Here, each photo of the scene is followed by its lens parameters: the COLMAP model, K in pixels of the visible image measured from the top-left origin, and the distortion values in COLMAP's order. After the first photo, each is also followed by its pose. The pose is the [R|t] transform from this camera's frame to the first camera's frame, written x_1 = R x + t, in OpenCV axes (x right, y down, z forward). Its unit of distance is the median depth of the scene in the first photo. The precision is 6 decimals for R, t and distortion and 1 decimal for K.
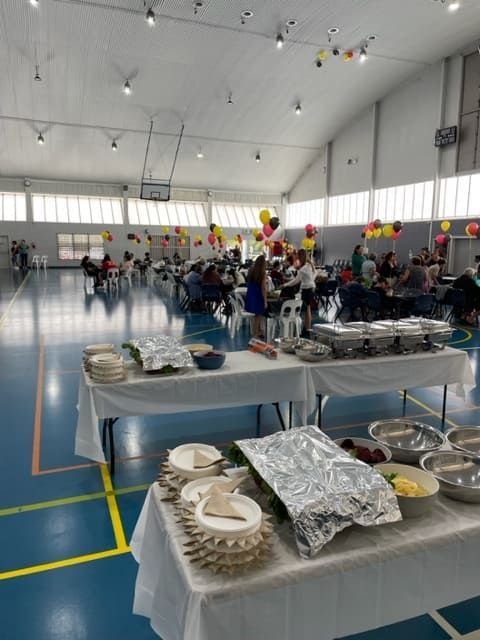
lens RADIAL K [[487.9, 0, 244.0], [0, 487.9, 320.6], [0, 0, 1]] dist [0.025606, -0.048190]
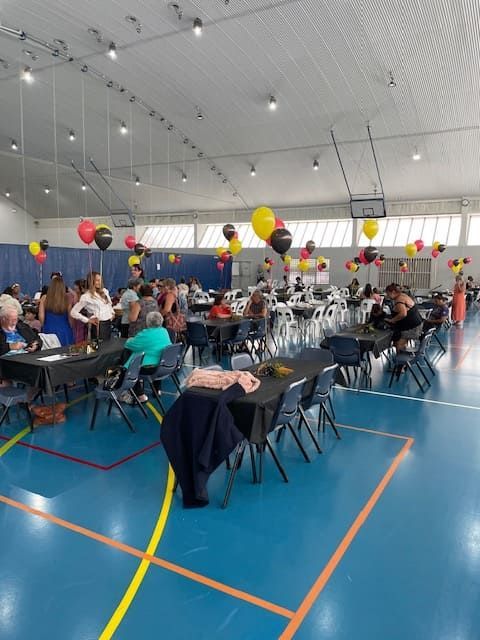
lens RADIAL K [[487.9, 0, 235.2], [0, 487.9, 321.0], [0, 0, 1]] dist [0.025606, -0.048190]
pose [[0.617325, 0.084049, -0.782205, 0.406698], [-0.117625, 0.992961, 0.013864, -0.057169], [0.777865, 0.083448, 0.622866, 0.332757]]
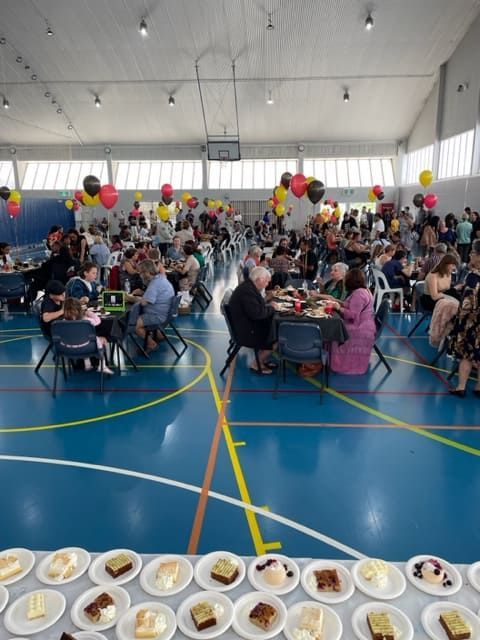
lens RADIAL K [[491.1, 0, 240.6], [0, 491.1, 326.4], [0, 0, 1]] dist [0.064259, -0.092383]
pose [[0.910510, 0.077186, -0.406220, 0.260847], [-0.043355, 0.994829, 0.091851, -0.034640], [0.411209, -0.066019, 0.909147, 0.201154]]
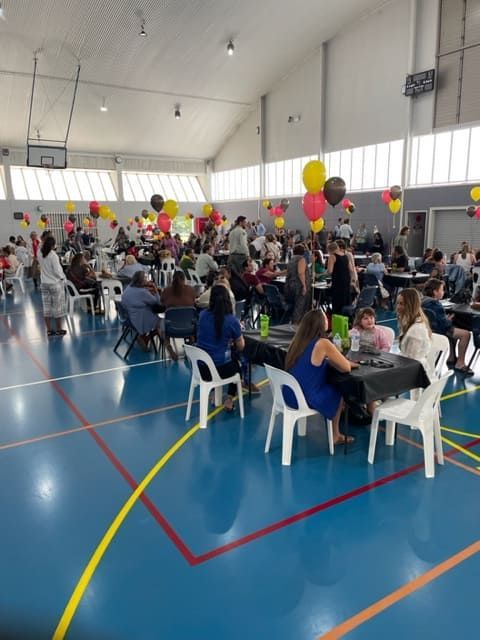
lens RADIAL K [[491.1, 0, 242.5], [0, 491.1, 322.3], [0, 0, 1]] dist [0.064259, -0.092383]
pose [[0.982413, -0.061232, 0.176395, -0.035975], [0.051936, 0.997031, 0.056846, -0.034935], [-0.179352, -0.046685, 0.982677, 0.182151]]
